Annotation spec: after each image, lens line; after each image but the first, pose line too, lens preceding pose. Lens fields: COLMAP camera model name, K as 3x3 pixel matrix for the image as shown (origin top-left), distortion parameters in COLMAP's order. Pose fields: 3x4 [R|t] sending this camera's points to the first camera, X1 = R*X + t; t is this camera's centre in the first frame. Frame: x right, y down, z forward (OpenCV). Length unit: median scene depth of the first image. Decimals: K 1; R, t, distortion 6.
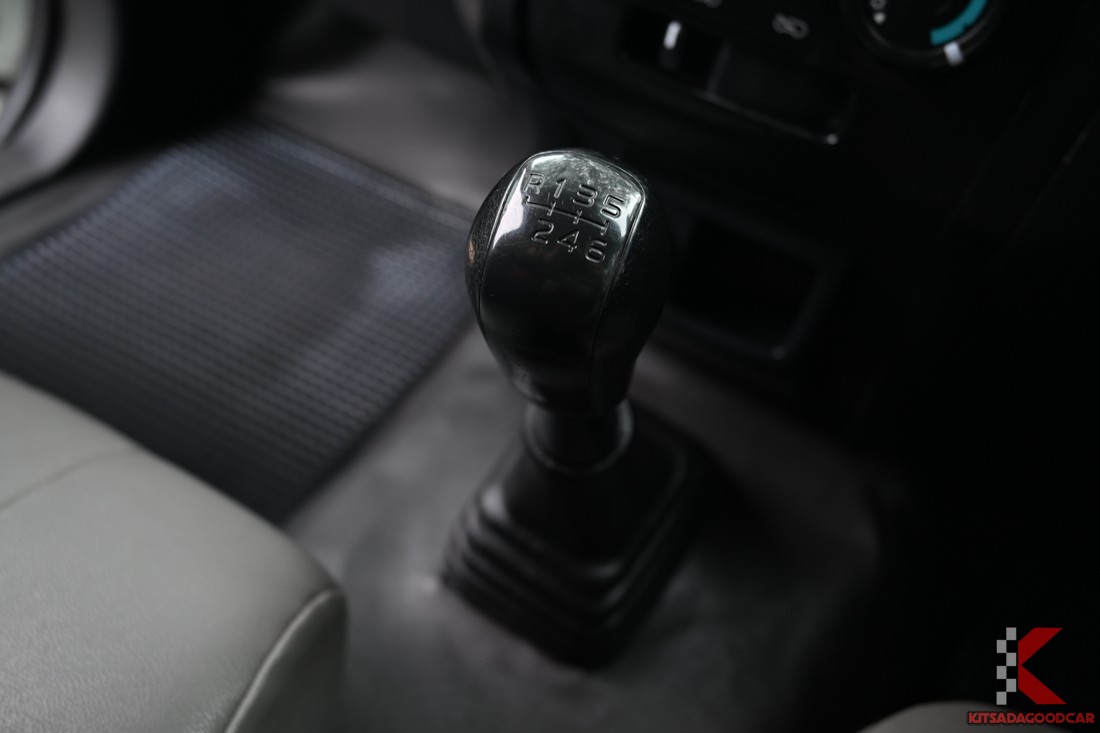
lens RADIAL K [[995.3, 0, 547.7], [0, 995.3, 366.9], [0, 0, 1]] dist [0.014294, 0.000000]
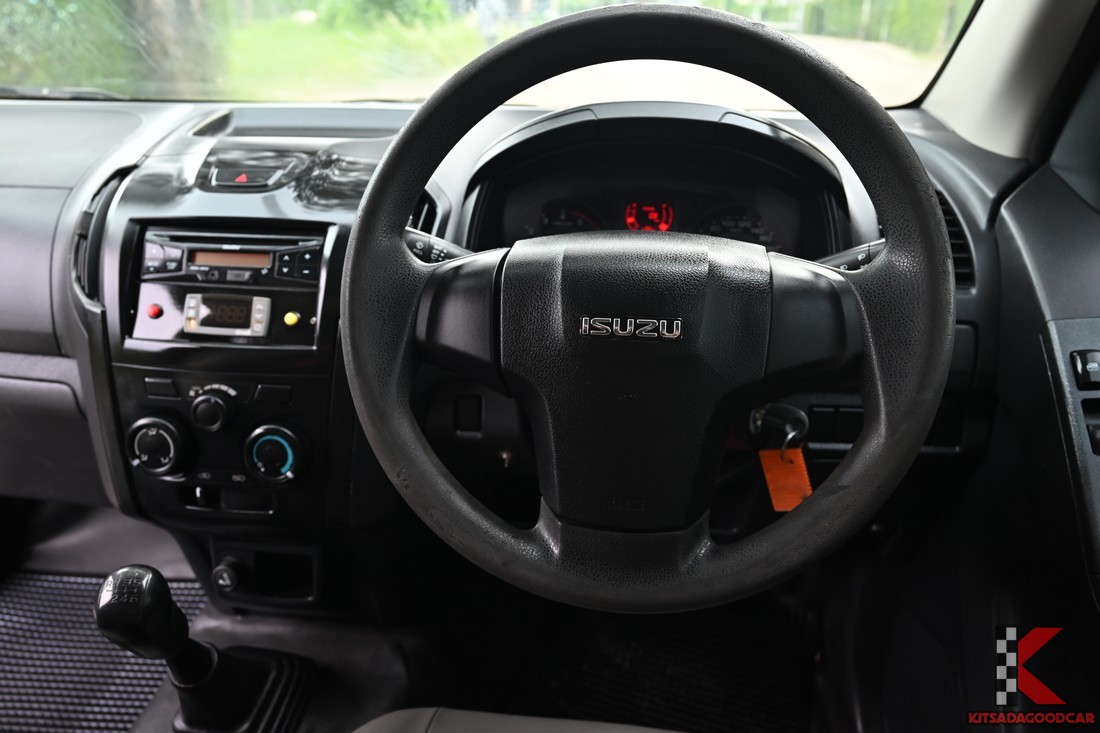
lens RADIAL K [[742.7, 0, 551.6], [0, 742.7, 367.3], [0, 0, 1]] dist [0.002251, 0.004905]
pose [[0.901332, -0.272729, 0.336482, 0.436536], [0.367361, 0.892906, -0.260318, 0.219567], [-0.229451, 0.358244, 0.904994, -1.120179]]
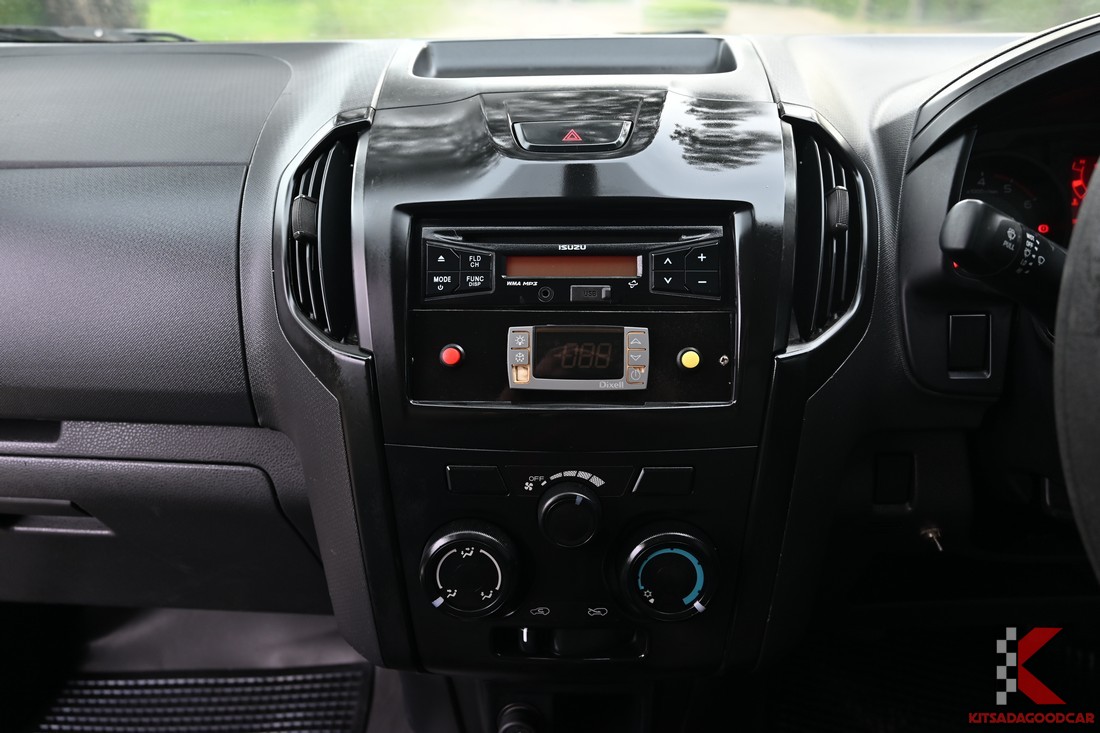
lens RADIAL K [[742.7, 0, 549.6], [0, 742.7, 364.5], [0, 0, 1]] dist [0.002251, 0.004905]
pose [[0.855579, -0.329578, 0.399202, -0.193482], [0.432503, 0.878857, -0.201372, -0.525055], [-0.284474, 0.344946, 0.894476, -0.231401]]
